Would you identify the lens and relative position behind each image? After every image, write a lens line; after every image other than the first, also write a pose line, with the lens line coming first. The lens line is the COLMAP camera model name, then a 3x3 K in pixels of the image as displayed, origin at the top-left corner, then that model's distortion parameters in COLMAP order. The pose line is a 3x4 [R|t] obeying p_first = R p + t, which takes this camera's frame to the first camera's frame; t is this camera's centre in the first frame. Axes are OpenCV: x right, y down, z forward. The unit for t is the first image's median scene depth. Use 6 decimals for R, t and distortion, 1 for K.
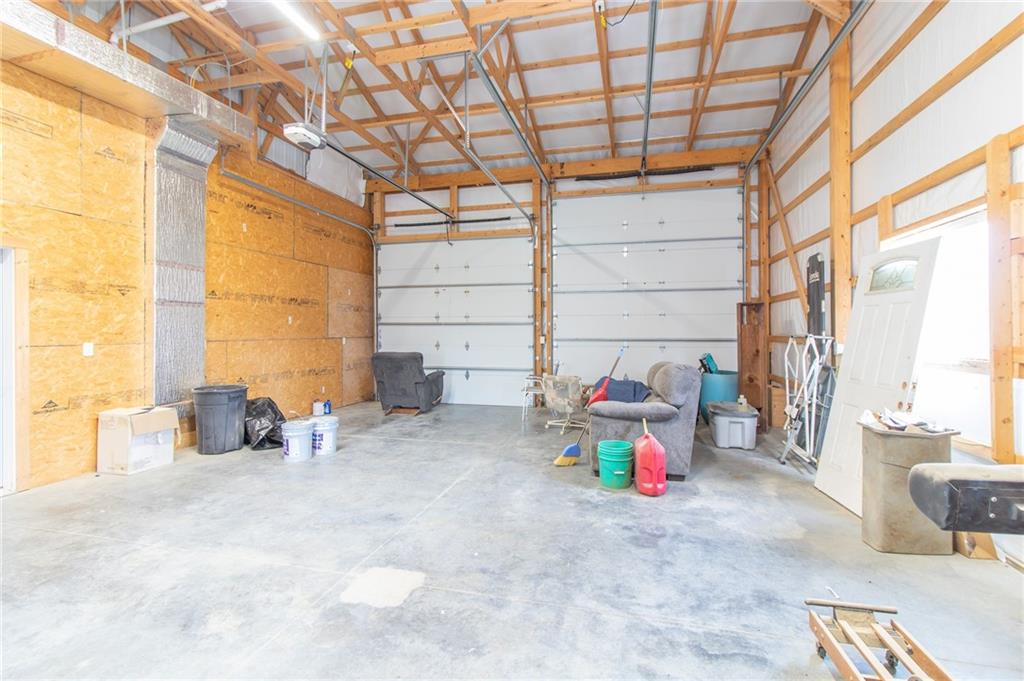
lens RADIAL K [[471.6, 0, 515.3], [0, 471.6, 337.4], [0, 0, 1]] dist [0.002388, 0.001169]
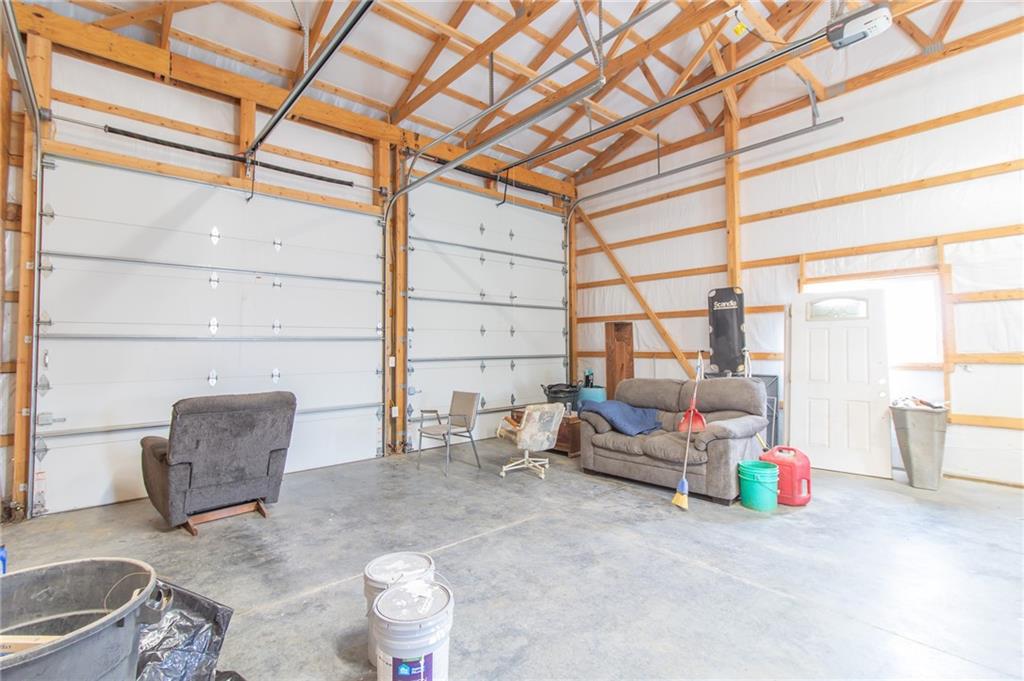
lens RADIAL K [[471.6, 0, 515.0], [0, 471.6, 333.0], [0, 0, 1]] dist [0.002388, 0.001169]
pose [[0.562223, 0.018410, 0.826781, -0.478646], [0.016629, 0.999298, -0.033560, -0.011550], [-0.826818, 0.032616, 0.561523, 0.466731]]
